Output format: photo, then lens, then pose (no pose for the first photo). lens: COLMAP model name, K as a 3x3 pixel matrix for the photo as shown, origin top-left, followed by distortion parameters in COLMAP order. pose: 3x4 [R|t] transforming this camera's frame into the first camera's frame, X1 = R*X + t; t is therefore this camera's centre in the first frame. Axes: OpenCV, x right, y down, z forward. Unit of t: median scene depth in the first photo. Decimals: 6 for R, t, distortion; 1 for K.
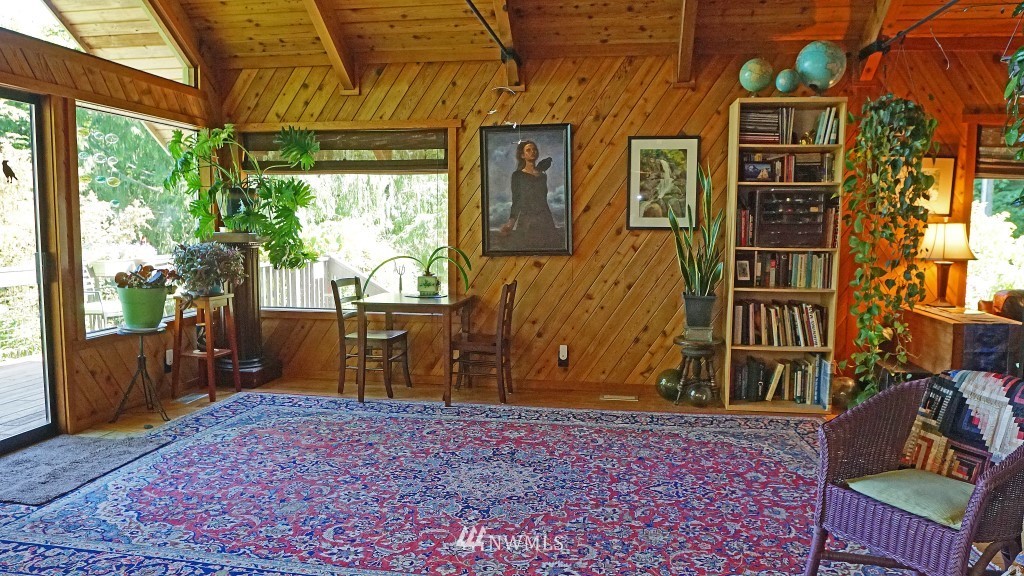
lens RADIAL K [[722.8, 0, 508.6], [0, 722.8, 291.9], [0, 0, 1]] dist [-0.061665, 0.028392]
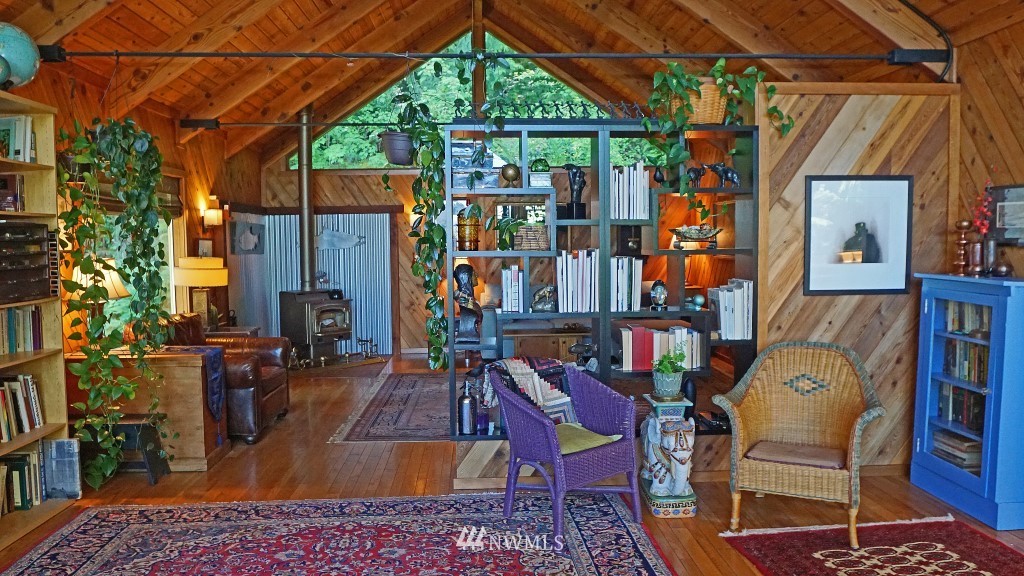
lens RADIAL K [[722.8, 0, 509.0], [0, 722.8, 287.5], [0, 0, 1]] dist [-0.061665, 0.028392]
pose [[-0.203403, -0.067167, 0.976789, -0.547184], [0.106538, 0.990202, 0.090274, -0.117313], [-0.973281, 0.122428, -0.194254, 0.879293]]
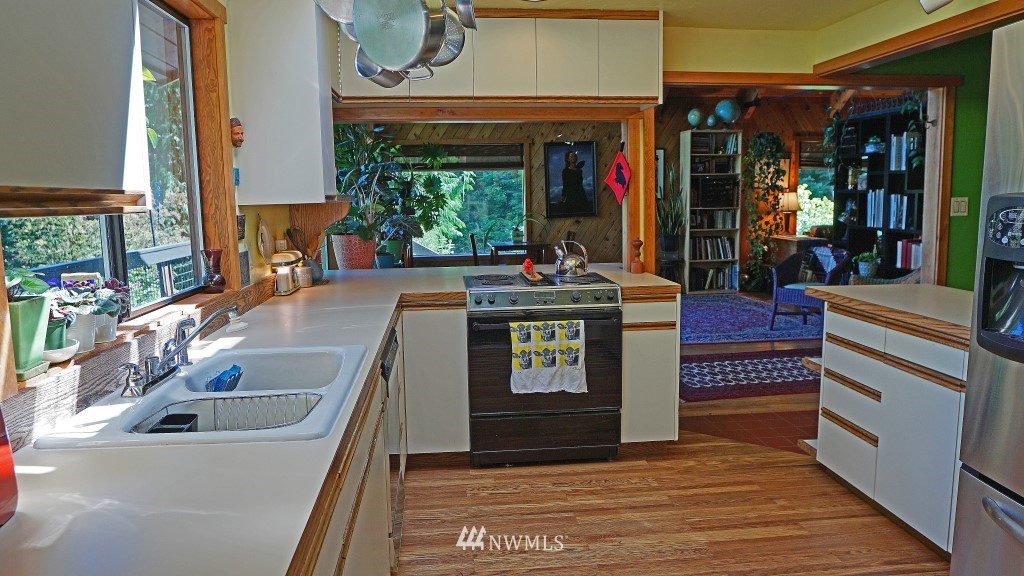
lens RADIAL K [[722.8, 0, 508.0], [0, 722.8, 290.2], [0, 0, 1]] dist [-0.061665, 0.028392]
pose [[0.967945, -0.057823, 0.244417, -0.592077], [0.049988, 0.998021, 0.038144, 0.054993], [-0.246139, -0.024704, 0.968920, -0.690713]]
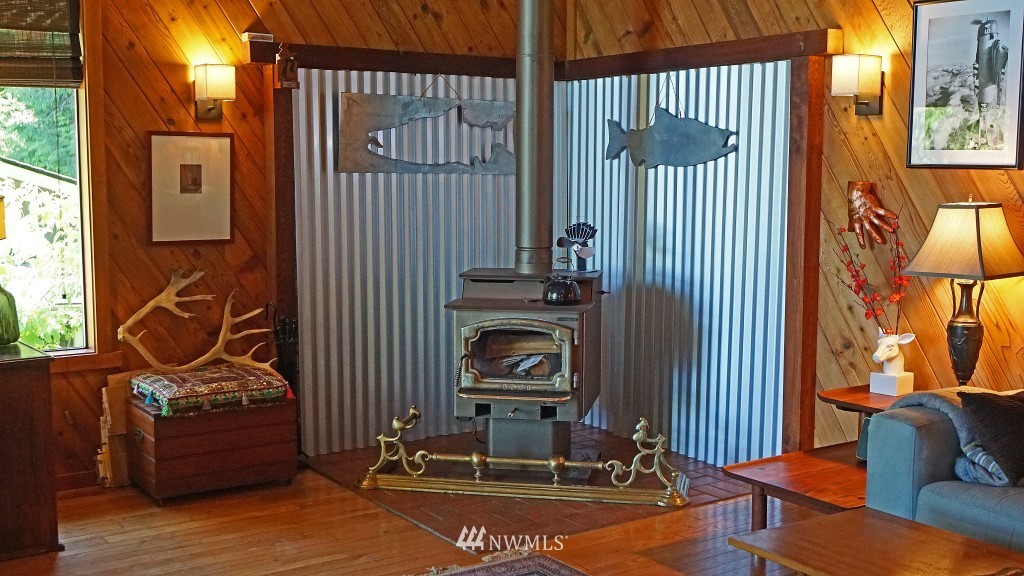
lens RADIAL K [[1186.5, 0, 510.5], [0, 1186.5, 286.8], [0, 0, 1]] dist [0.006074, 0.000000]
pose [[0.728119, -0.078703, 0.680917, 0.836969], [0.071044, 0.996701, 0.039234, -0.008844], [-0.681759, 0.019808, 0.731309, 0.009500]]
